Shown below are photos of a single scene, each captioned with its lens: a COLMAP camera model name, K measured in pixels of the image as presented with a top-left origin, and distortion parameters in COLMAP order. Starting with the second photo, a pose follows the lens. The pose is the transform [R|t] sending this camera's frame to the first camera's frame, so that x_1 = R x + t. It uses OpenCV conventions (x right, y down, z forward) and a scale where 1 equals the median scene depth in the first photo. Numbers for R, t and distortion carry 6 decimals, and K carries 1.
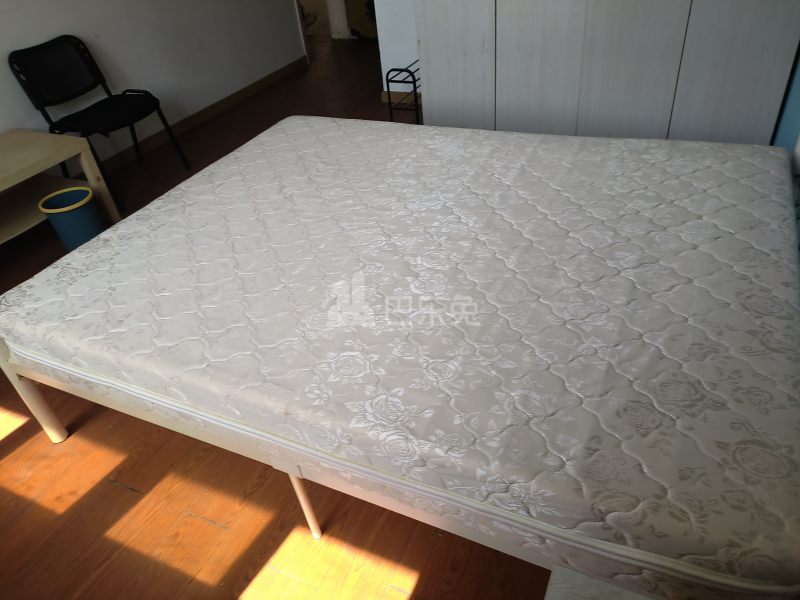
lens RADIAL K [[587.9, 0, 398.8], [0, 587.9, 296.6], [0, 0, 1]] dist [0.050624, -0.056856]
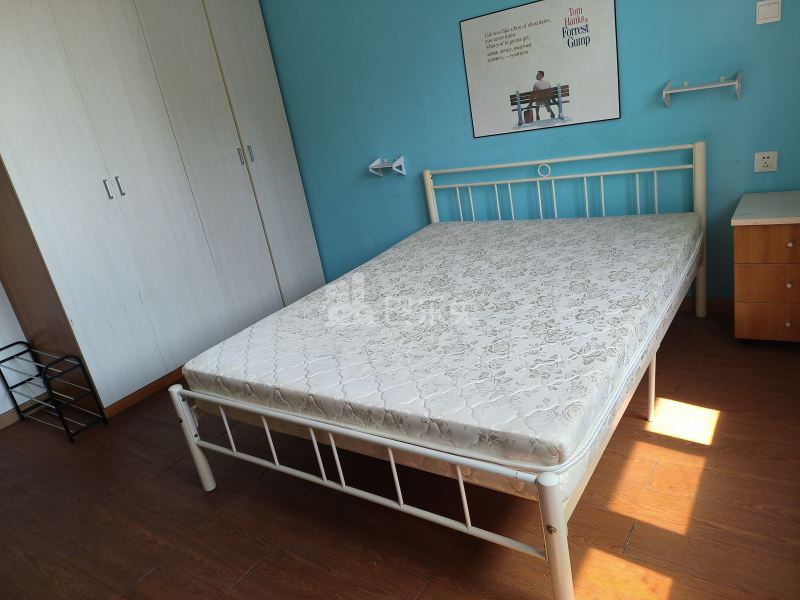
lens RADIAL K [[587.9, 0, 398.8], [0, 587.9, 296.6], [0, 0, 1]] dist [0.050624, -0.056856]
pose [[0.162840, -0.255861, 0.952900, -1.455746], [0.708295, 0.702670, 0.067632, -0.331595], [-0.686878, 0.663921, 0.295647, 0.732339]]
